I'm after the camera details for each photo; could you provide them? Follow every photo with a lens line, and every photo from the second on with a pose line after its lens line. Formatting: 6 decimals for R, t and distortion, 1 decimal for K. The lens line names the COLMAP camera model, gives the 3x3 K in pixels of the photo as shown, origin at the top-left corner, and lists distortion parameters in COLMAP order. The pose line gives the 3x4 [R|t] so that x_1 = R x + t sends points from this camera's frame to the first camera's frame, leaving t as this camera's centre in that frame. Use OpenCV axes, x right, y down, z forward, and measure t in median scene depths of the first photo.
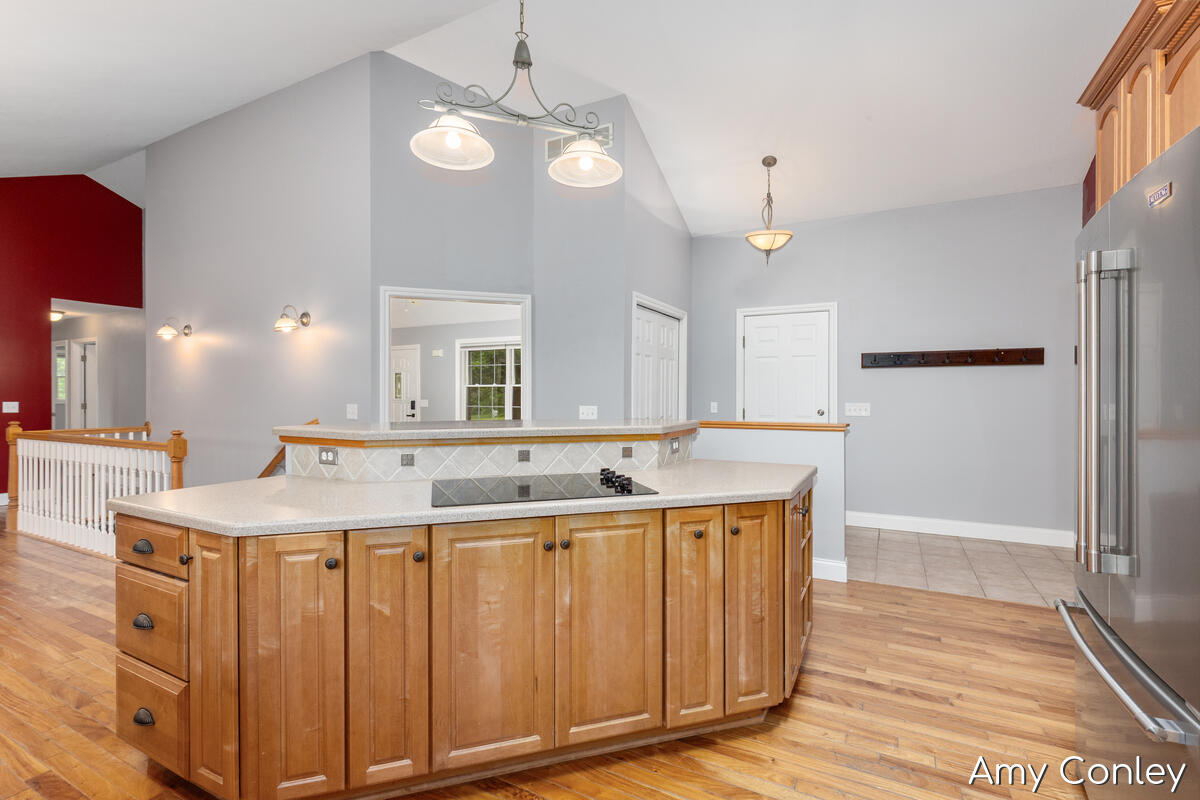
lens RADIAL K [[548.6, 0, 605.8], [0, 548.6, 398.1], [0, 0, 1]] dist [-0.004910, 0.000306]
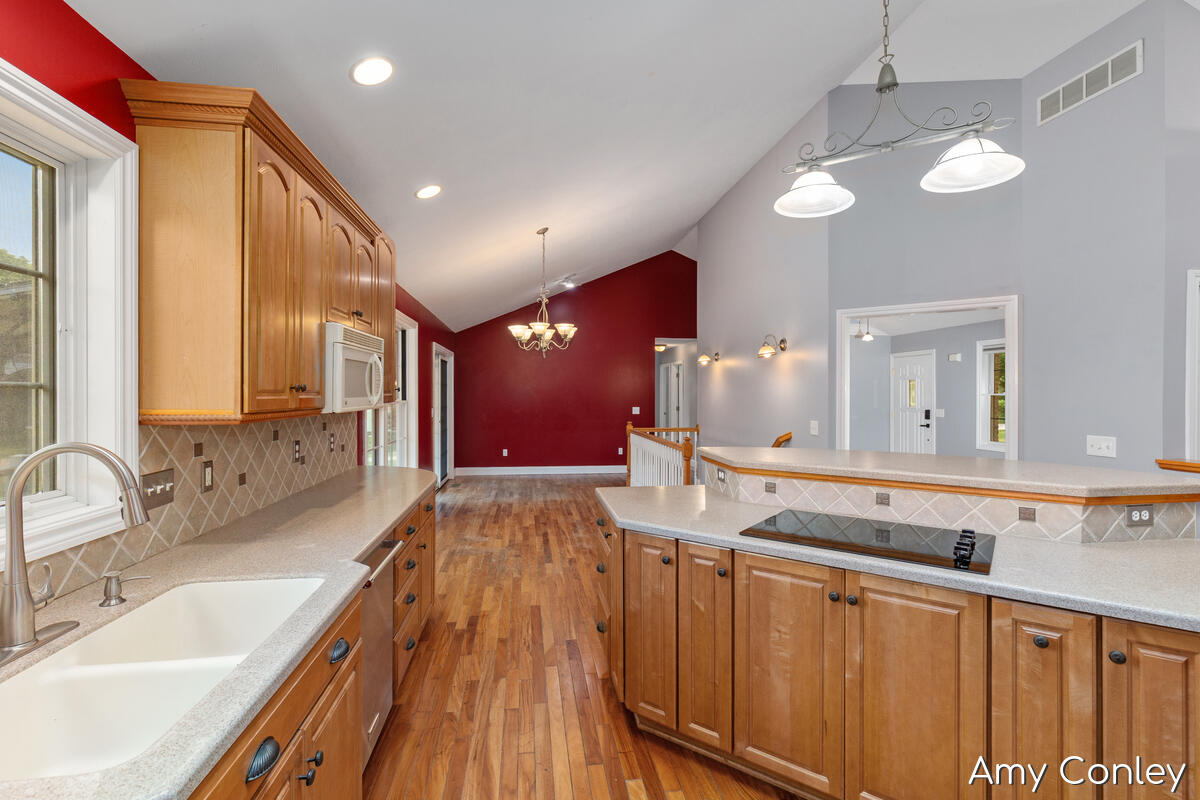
lens RADIAL K [[547.6, 0, 602.8], [0, 547.6, 395.8], [0, 0, 1]] dist [-0.001461, -0.000561]
pose [[0.577847, 0.004318, -0.816133, 0.432347], [-0.003900, 0.999989, 0.002530, -0.094114], [0.816135, 0.001721, 0.577858, 0.058480]]
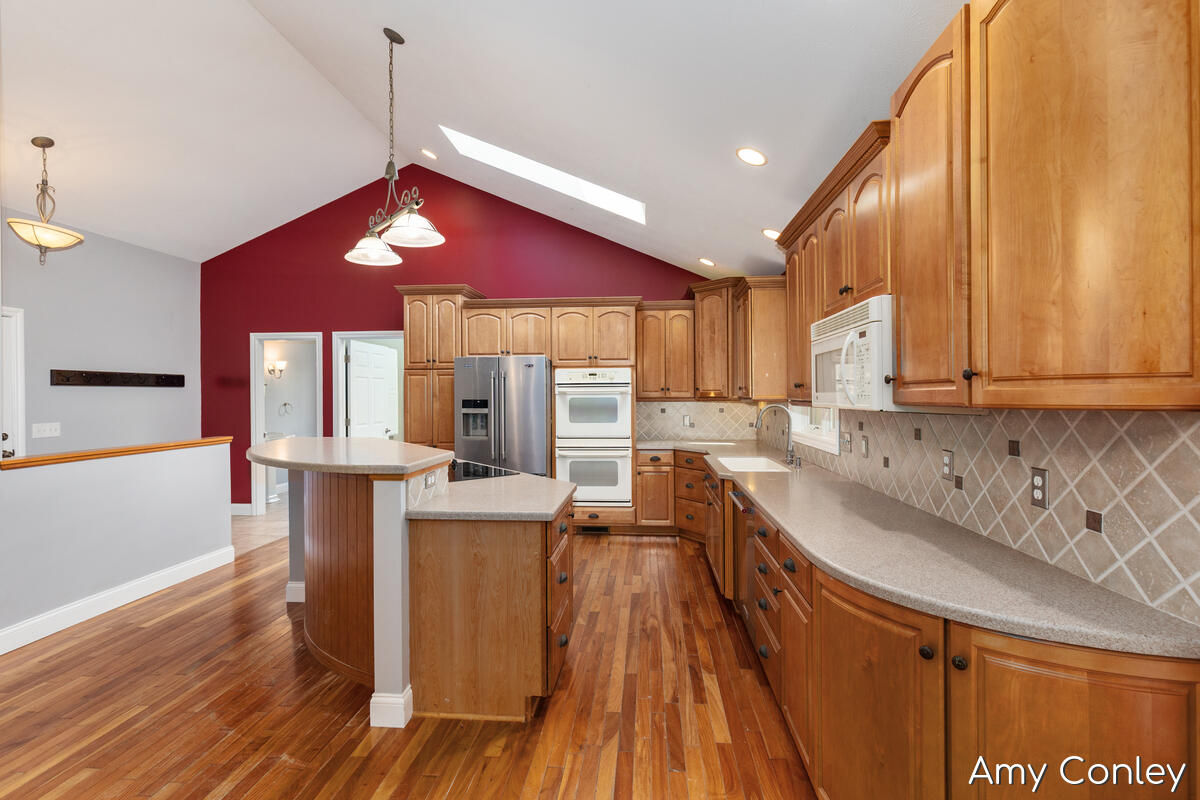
lens RADIAL K [[548.6, 0, 605.8], [0, 548.6, 398.1], [0, 0, 1]] dist [-0.004910, 0.000306]
pose [[-0.385111, -0.005562, 0.922853, -2.064010], [0.010615, 0.999889, 0.010456, -0.089006], [-0.922809, 0.013823, -0.385009, 1.321890]]
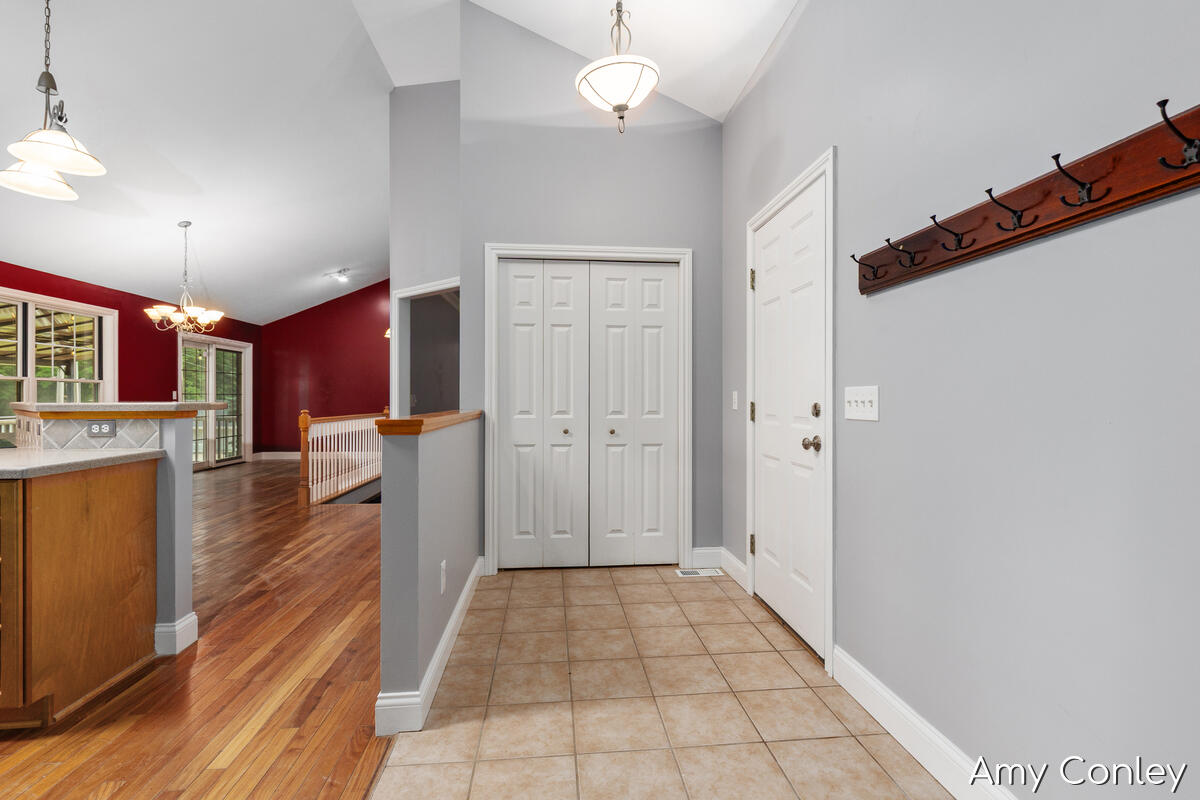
lens RADIAL K [[548.6, 0, 605.8], [0, 548.6, 398.1], [0, 0, 1]] dist [-0.004910, 0.000306]
pose [[0.548017, 0.001470, -0.836466, 1.876618], [-0.003659, 0.999993, -0.000640, 0.051455], [0.836459, 0.003412, 0.548018, 1.736676]]
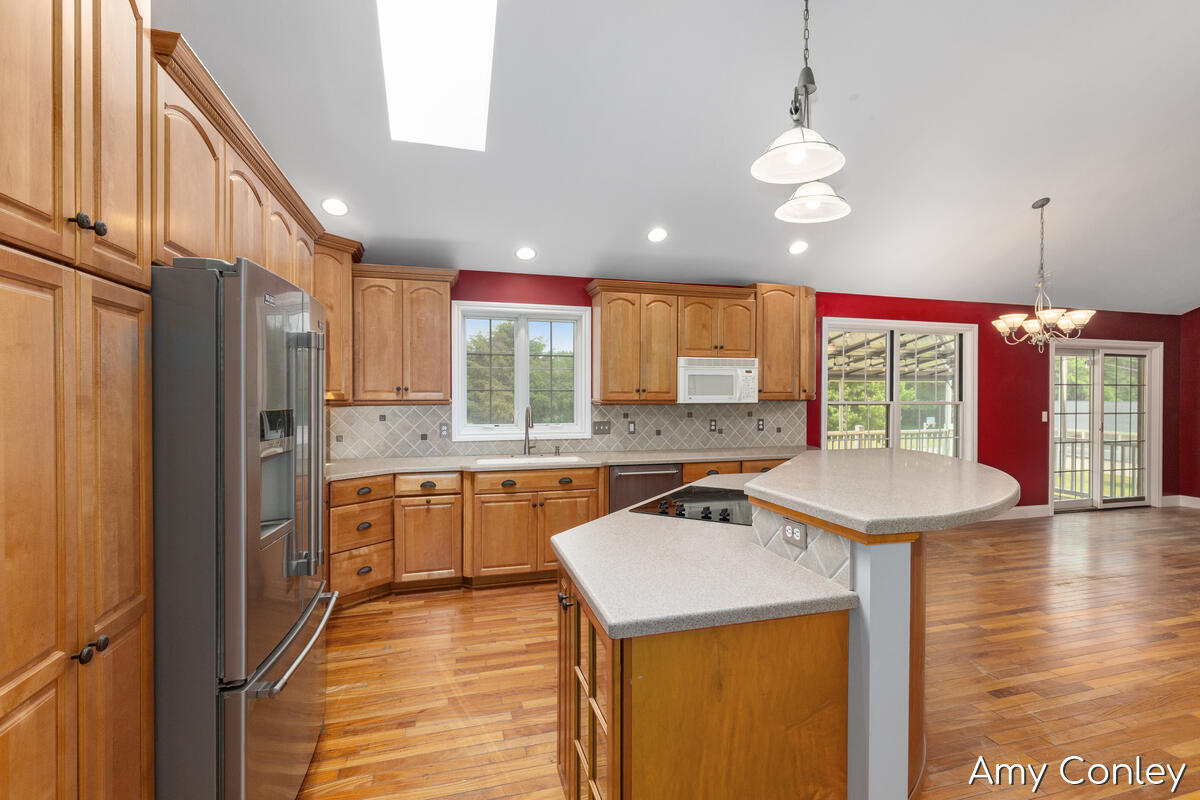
lens RADIAL K [[548.6, 0, 605.8], [0, 548.6, 398.1], [0, 0, 1]] dist [-0.004910, 0.000306]
pose [[-0.726518, 0.002068, -0.687145, 0.983636], [-0.005363, 0.999948, 0.008680, -0.090881], [0.687127, 0.009992, -0.726469, 1.871333]]
